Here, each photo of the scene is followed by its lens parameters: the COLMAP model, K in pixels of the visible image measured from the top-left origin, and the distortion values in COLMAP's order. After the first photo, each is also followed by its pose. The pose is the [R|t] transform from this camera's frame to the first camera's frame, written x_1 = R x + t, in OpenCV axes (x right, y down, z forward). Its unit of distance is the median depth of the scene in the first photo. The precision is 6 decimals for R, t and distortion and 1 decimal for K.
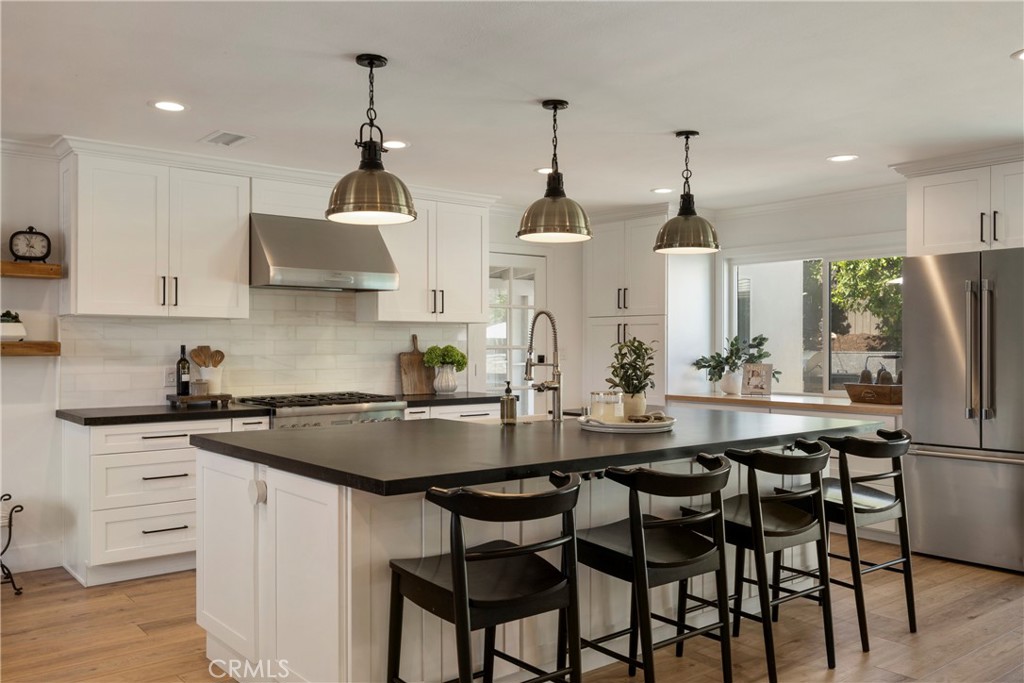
lens RADIAL K [[850.2, 0, 506.7], [0, 850.2, 341.2], [0, 0, 1]] dist [0.000194, 0.010100]
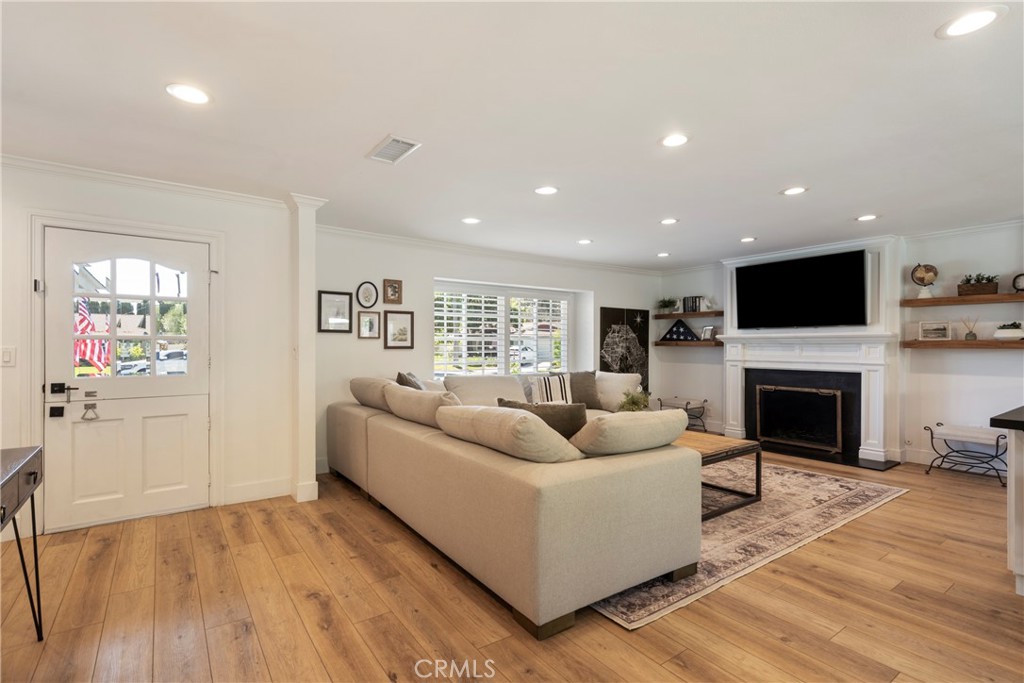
lens RADIAL K [[488.3, 0, 508.2], [0, 488.3, 347.6], [0, 0, 1]] dist [0.000106, 0.000754]
pose [[-0.054999, 0.003508, -0.998480, 0.432106], [0.003260, 0.999989, 0.003334, 0.008411], [0.998481, -0.003072, -0.055009, 0.049058]]
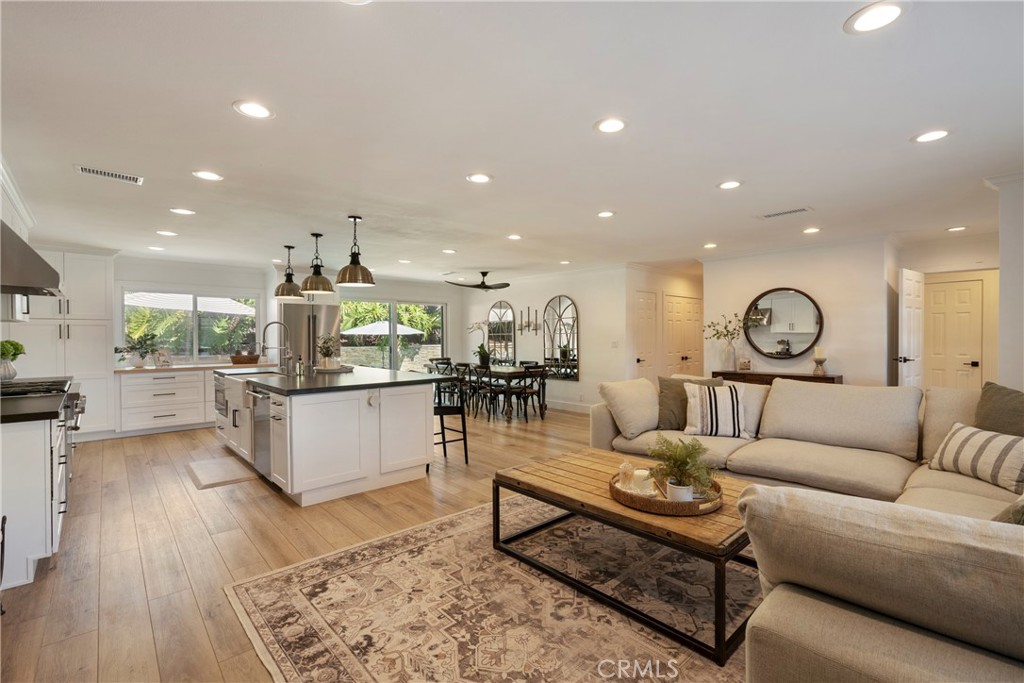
lens RADIAL K [[457.6, 0, 508.3], [0, 457.6, 340.7], [0, 0, 1]] dist [-0.002326, 0.000071]
pose [[-0.051228, -0.009968, 0.998637, -1.005869], [-0.000439, 0.999950, 0.009958, -0.001917], [-0.998687, 0.000072, -0.051230, 0.441876]]
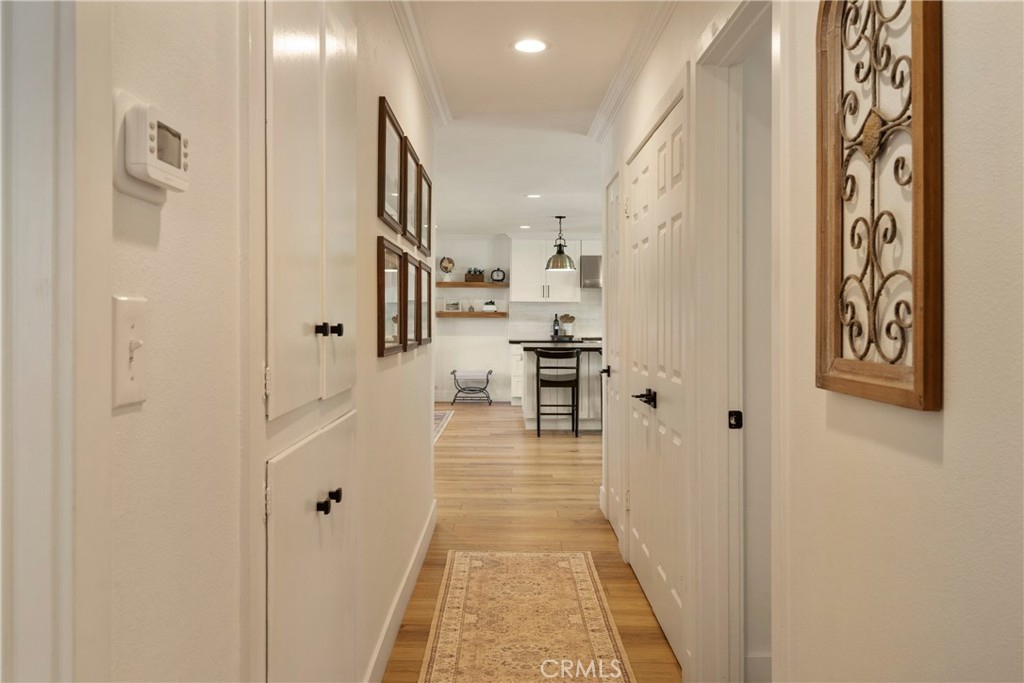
lens RADIAL K [[858.2, 0, 508.5], [0, 858.2, 344.9], [0, 0, 1]] dist [-0.000440, 0.002744]
pose [[0.777624, 0.021494, -0.628362, 1.108138], [-0.000586, 0.999440, 0.033461, 0.012276], [0.628729, -0.025652, 0.777201, -1.016054]]
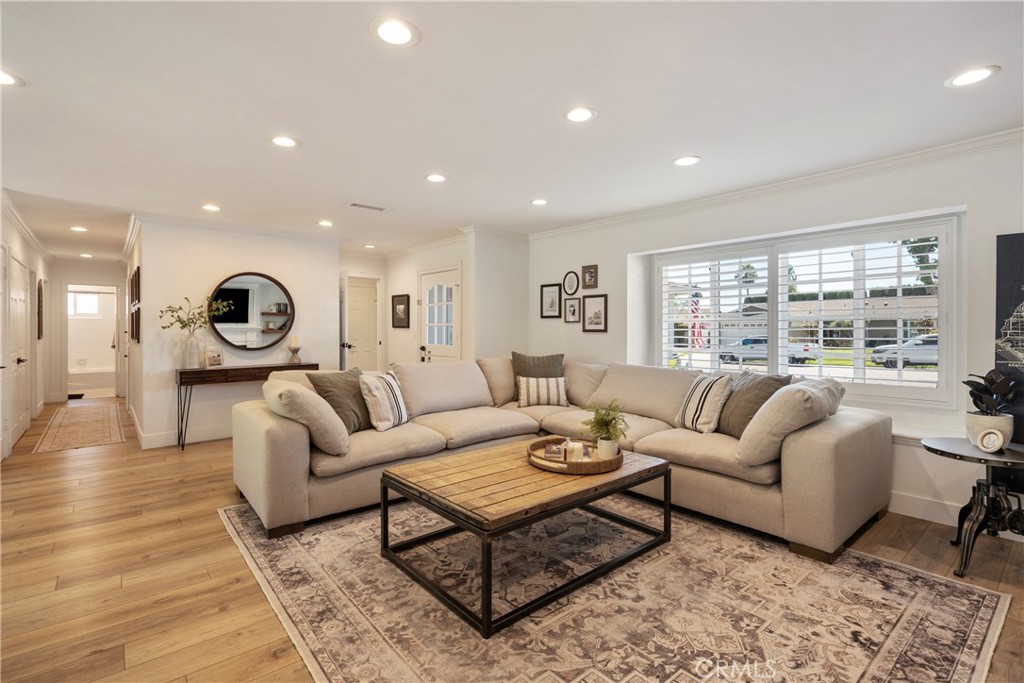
lens RADIAL K [[480.8, 0, 508.5], [0, 480.8, 331.6], [0, 0, 1]] dist [0.000844, 0.000209]
pose [[-0.999825, 0.000063, -0.018681, -0.428419], [0.000030, 0.999998, 0.001771, 0.011218], [0.018681, 0.001771, -0.999824, 0.837561]]
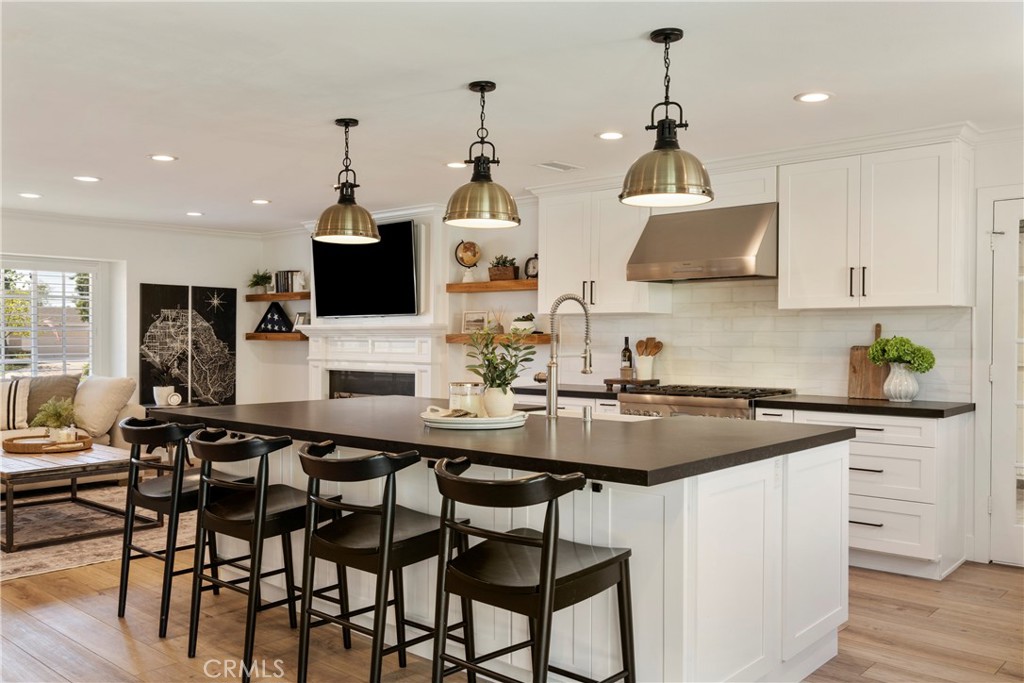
lens RADIAL K [[858.2, 0, 508.5], [0, 858.2, 344.9], [0, 0, 1]] dist [-0.000440, 0.002744]
pose [[0.164469, 0.006687, -0.986360, 0.846229], [0.000226, 0.999977, 0.006817, 0.008620], [0.986382, -0.001344, 0.164464, 0.710576]]
